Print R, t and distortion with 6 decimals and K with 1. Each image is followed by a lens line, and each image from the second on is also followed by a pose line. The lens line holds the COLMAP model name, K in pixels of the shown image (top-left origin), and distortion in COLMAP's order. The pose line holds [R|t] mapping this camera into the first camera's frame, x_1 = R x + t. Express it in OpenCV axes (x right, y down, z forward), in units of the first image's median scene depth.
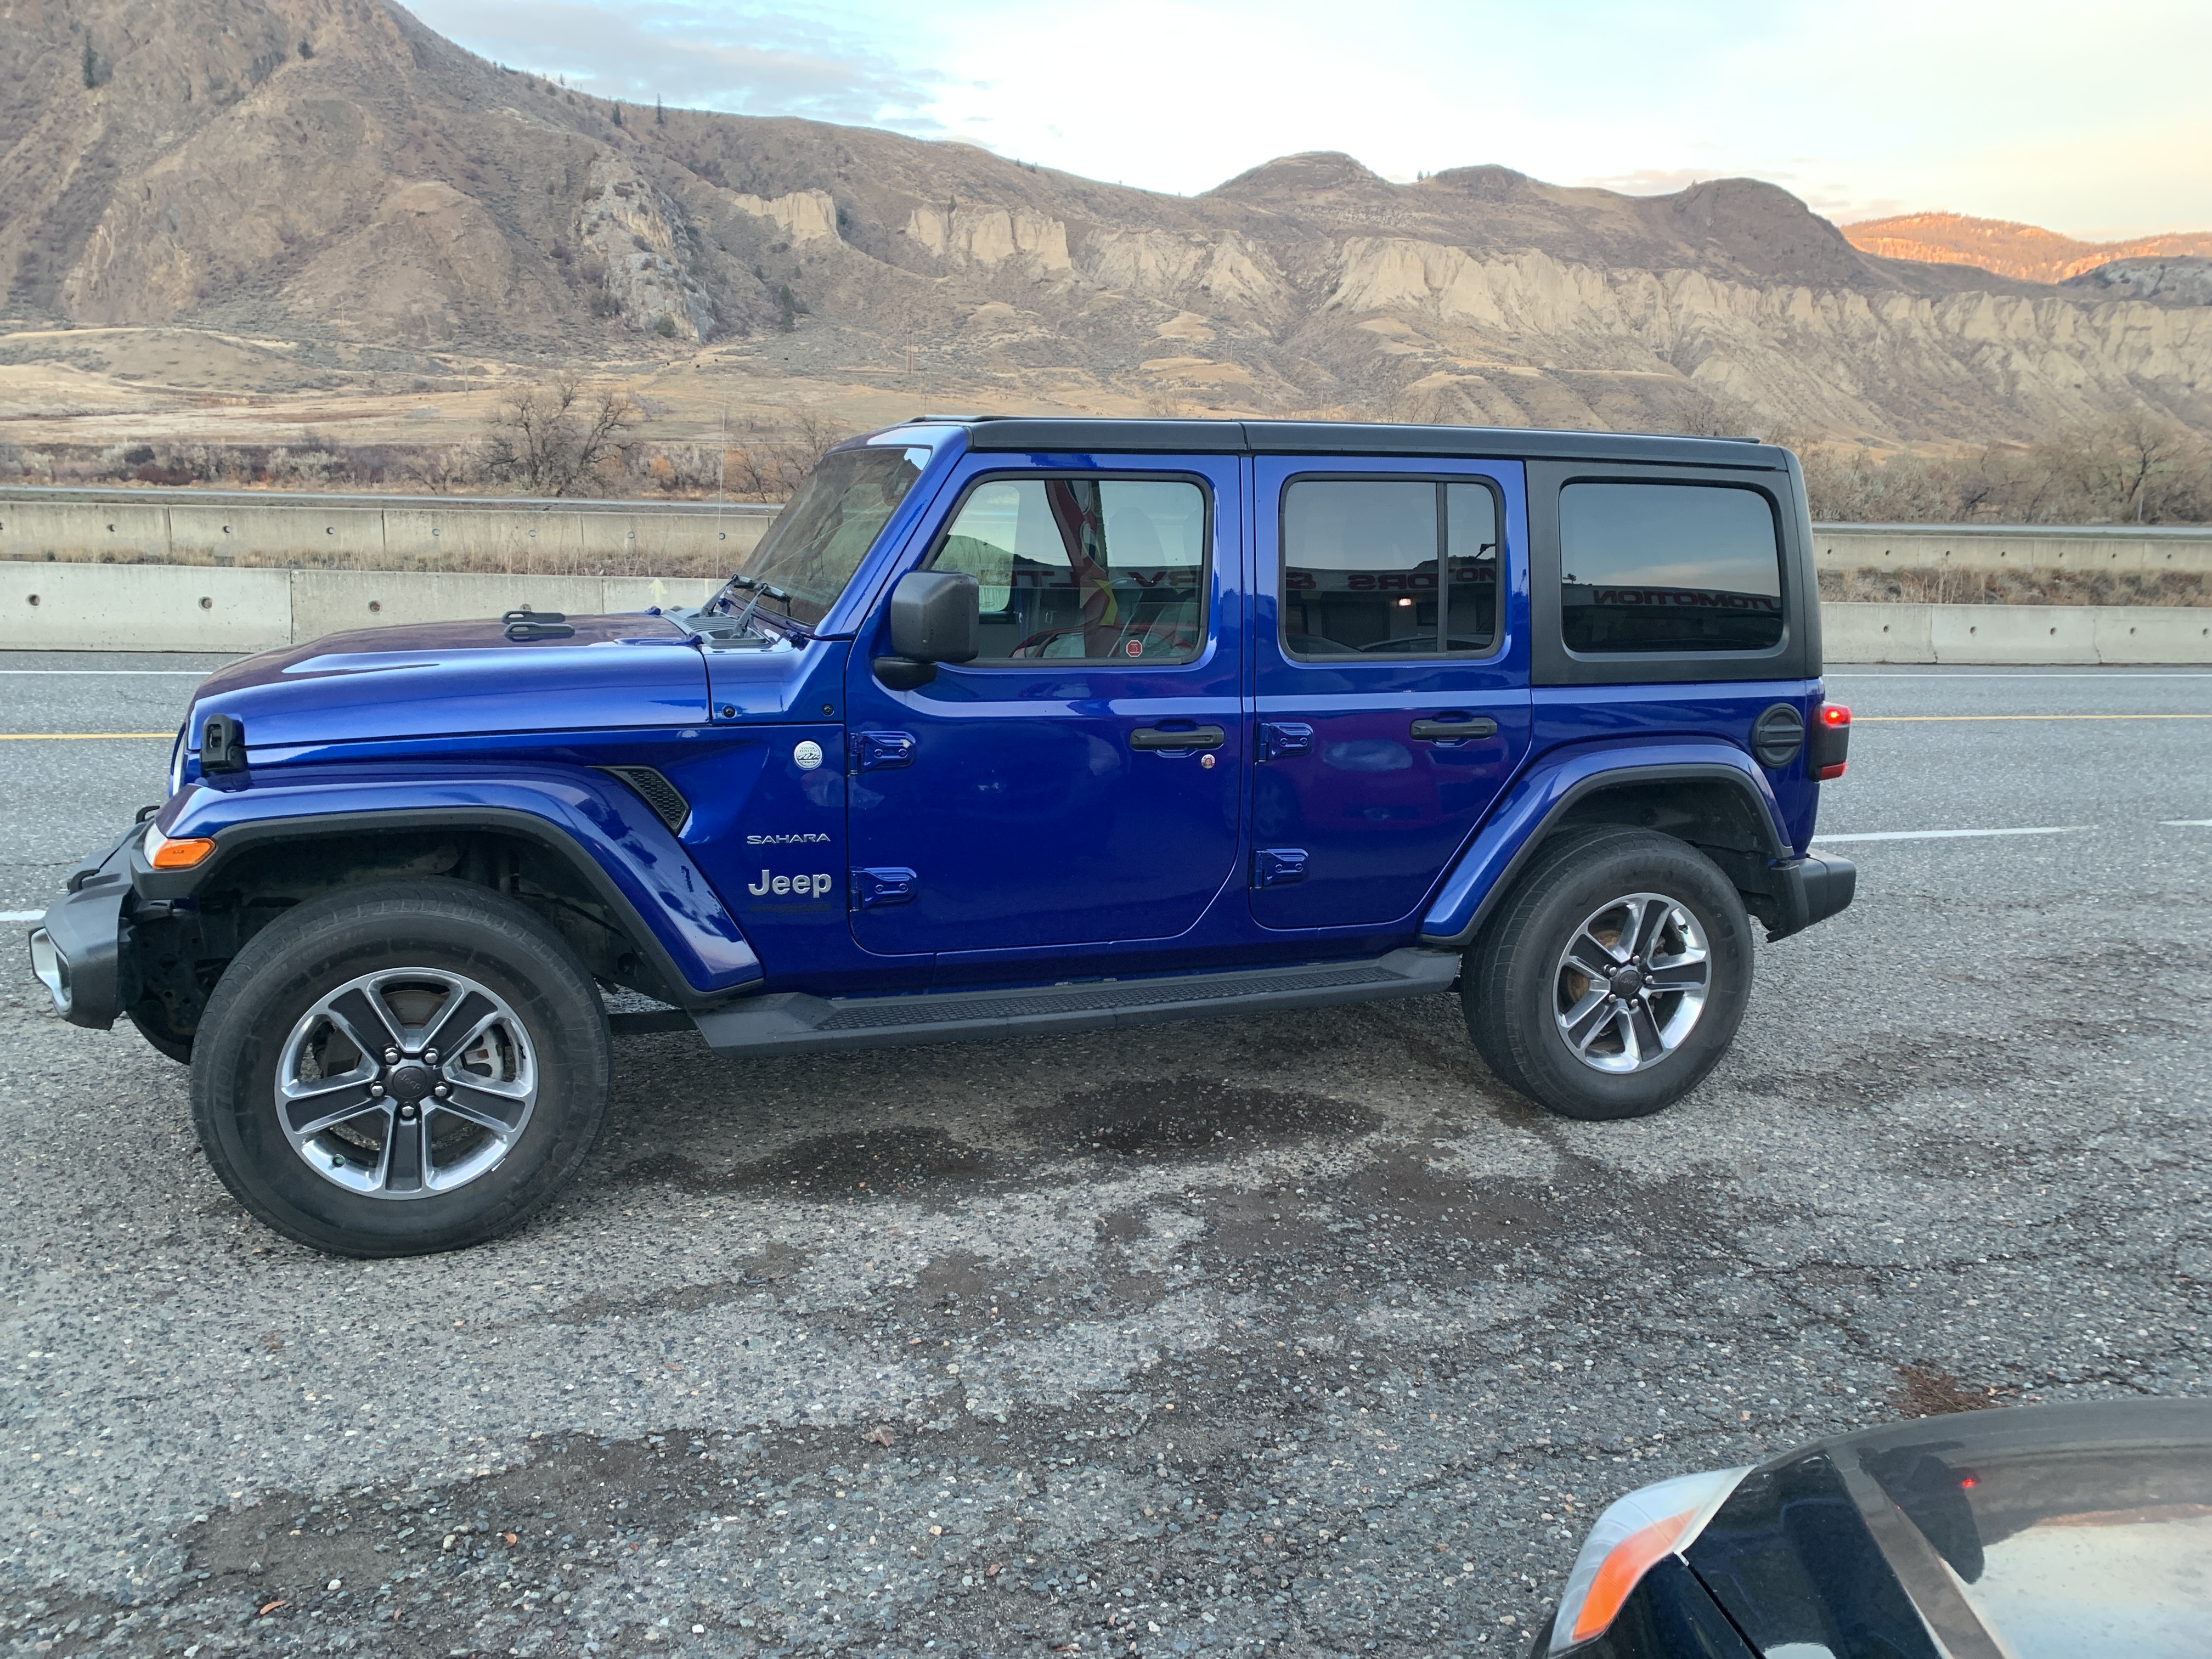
lens RADIAL K [[1747.1, 0, 1106.0], [0, 1747.1, 829.5], [0, 0, 1]] dist [0.007689, 0.005054]
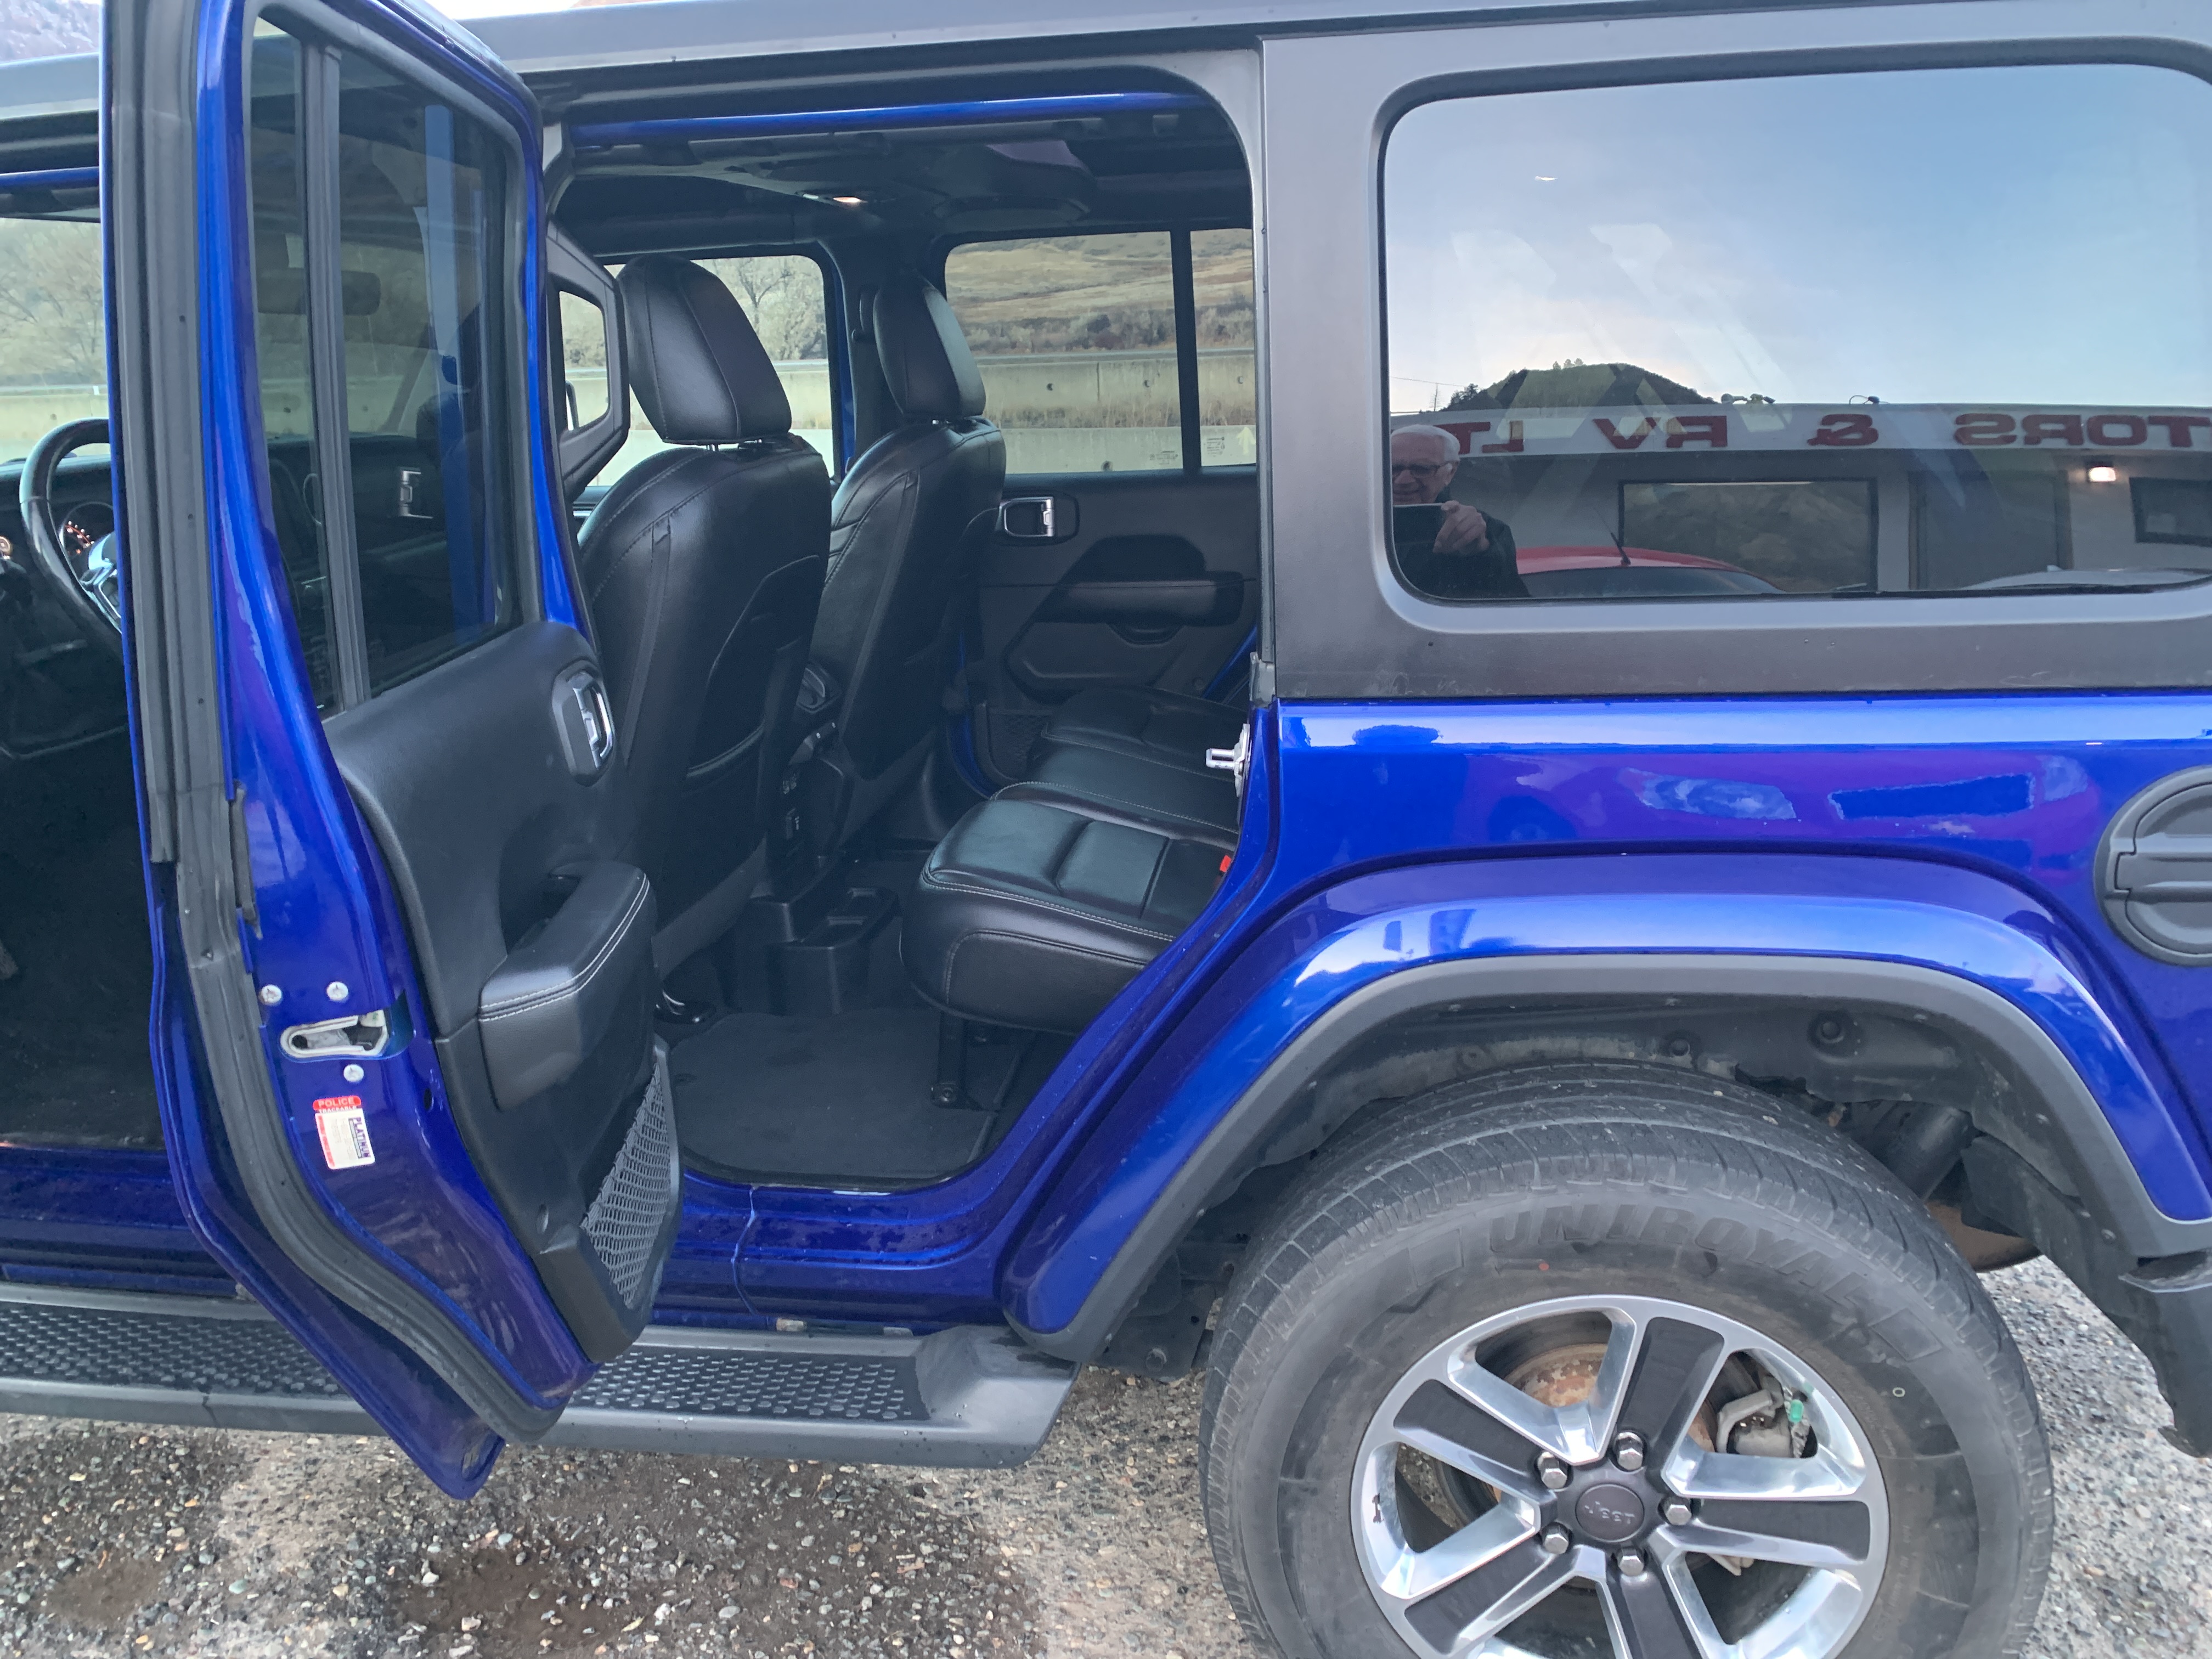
lens RADIAL K [[1669.5, 0, 1159.6], [0, 1669.5, 830.6], [0, 0, 1]] dist [0.008356, -0.008815]
pose [[0.856780, 0.091798, -0.507446, 0.050742], [-0.041277, 0.993079, 0.109958, -0.011804], [0.514028, -0.073264, 0.854639, 0.087534]]
